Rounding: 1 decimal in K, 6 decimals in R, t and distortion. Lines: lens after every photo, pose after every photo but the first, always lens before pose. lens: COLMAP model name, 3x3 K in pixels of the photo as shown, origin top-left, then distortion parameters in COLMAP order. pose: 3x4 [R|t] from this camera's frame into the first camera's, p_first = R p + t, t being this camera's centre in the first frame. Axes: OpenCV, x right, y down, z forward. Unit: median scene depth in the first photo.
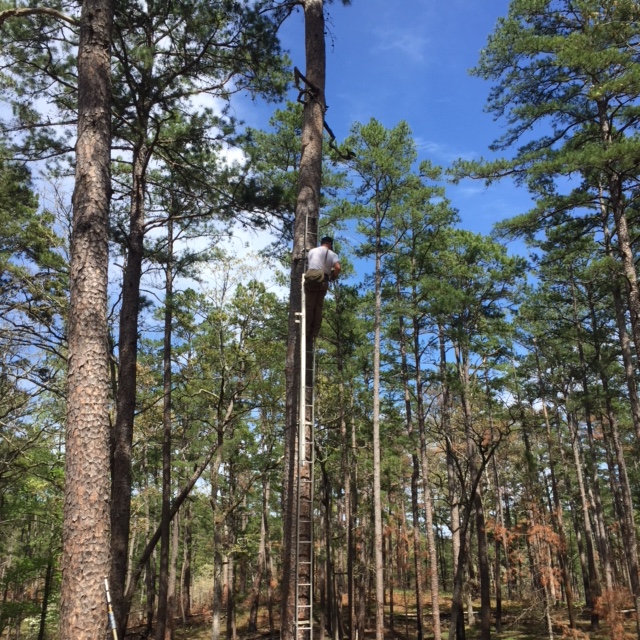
lens RADIAL K [[704.8, 0, 319.7], [0, 704.8, 319.2], [0, 0, 1]] dist [0.007934, 0.000000]
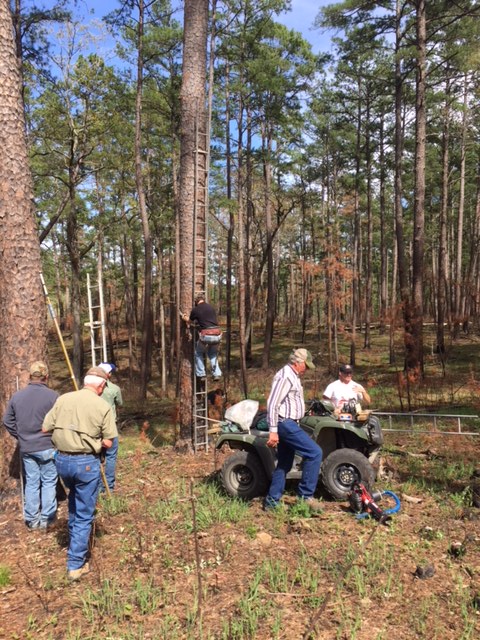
lens RADIAL K [[529.0, 0, 240.8], [0, 529.0, 320.7], [0, 0, 1]] dist [0.007171, 0.002123]
pose [[0.979257, -0.007903, 0.202469, -0.163848], [-0.064586, 0.934944, 0.348868, 0.134633], [-0.192054, -0.354708, 0.915040, 0.196714]]
